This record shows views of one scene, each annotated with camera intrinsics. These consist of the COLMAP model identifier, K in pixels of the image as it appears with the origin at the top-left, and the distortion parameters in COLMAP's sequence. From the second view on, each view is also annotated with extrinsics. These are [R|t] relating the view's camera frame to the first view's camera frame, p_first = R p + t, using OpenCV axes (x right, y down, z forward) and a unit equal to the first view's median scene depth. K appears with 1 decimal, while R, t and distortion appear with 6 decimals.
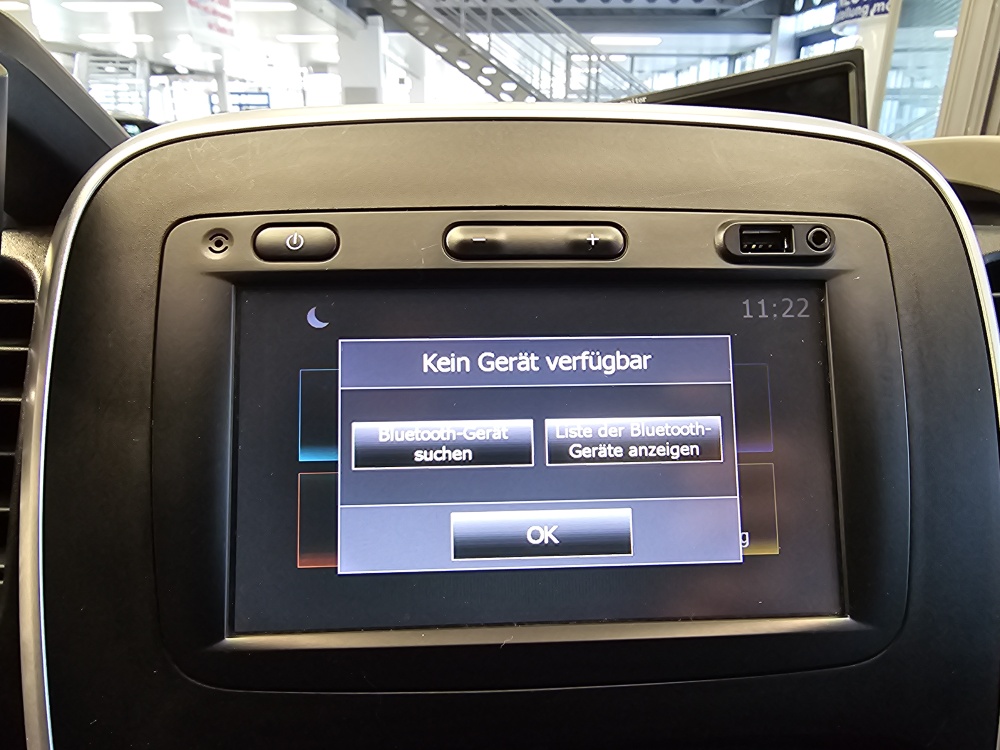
lens RADIAL K [[688.2, 0, 494.6], [0, 688.2, 369.3], [0, 0, 1]] dist [-0.002352, -0.000020]
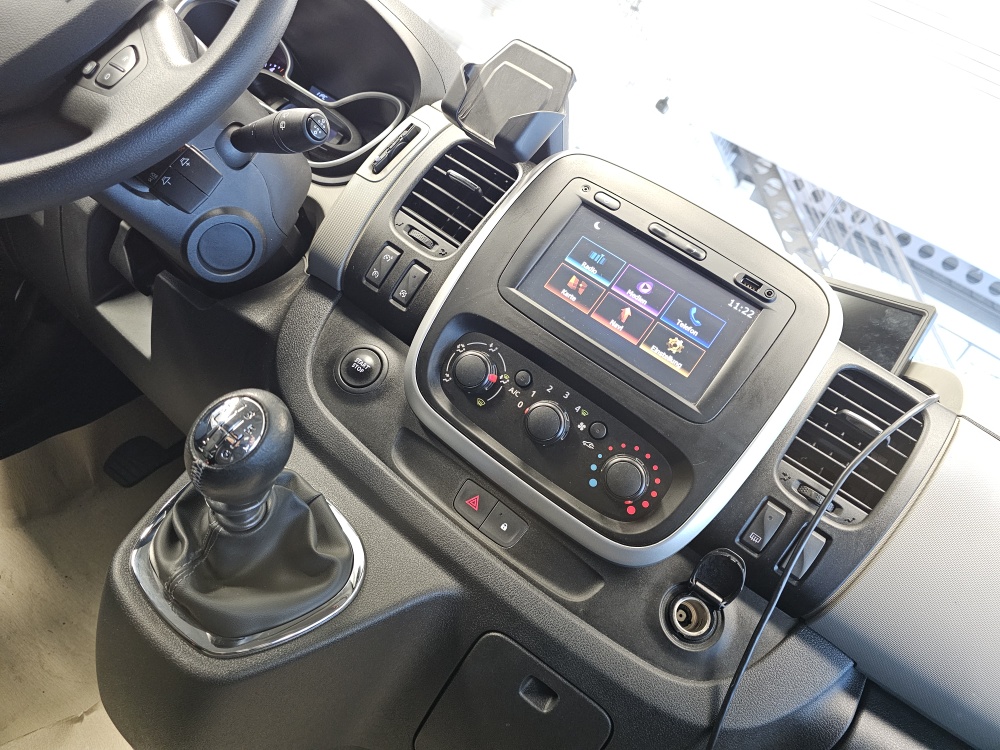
lens RADIAL K [[686.1, 0, 494.9], [0, 686.1, 369.7], [0, 0, 1]] dist [0.048599, -0.053772]
pose [[0.774618, 0.549403, -0.313246, 0.326577], [-0.593641, 0.802446, -0.060588, 0.423270], [0.218076, 0.232888, 0.947737, -0.856470]]
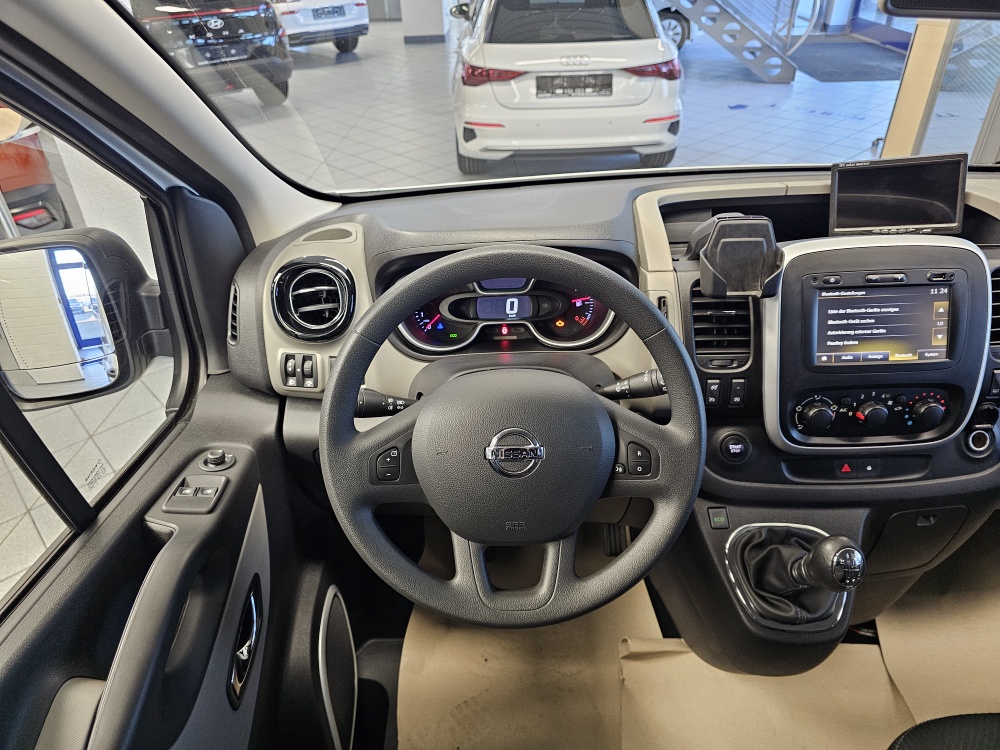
lens RADIAL K [[686.1, 0, 501.0], [0, 686.1, 369.2], [0, 0, 1]] dist [0.048599, -0.053772]
pose [[0.999001, -0.009158, -0.043737, -1.108768], [0.019615, 0.969306, 0.245074, -0.378013], [0.040150, -0.245687, 0.968517, -1.778995]]
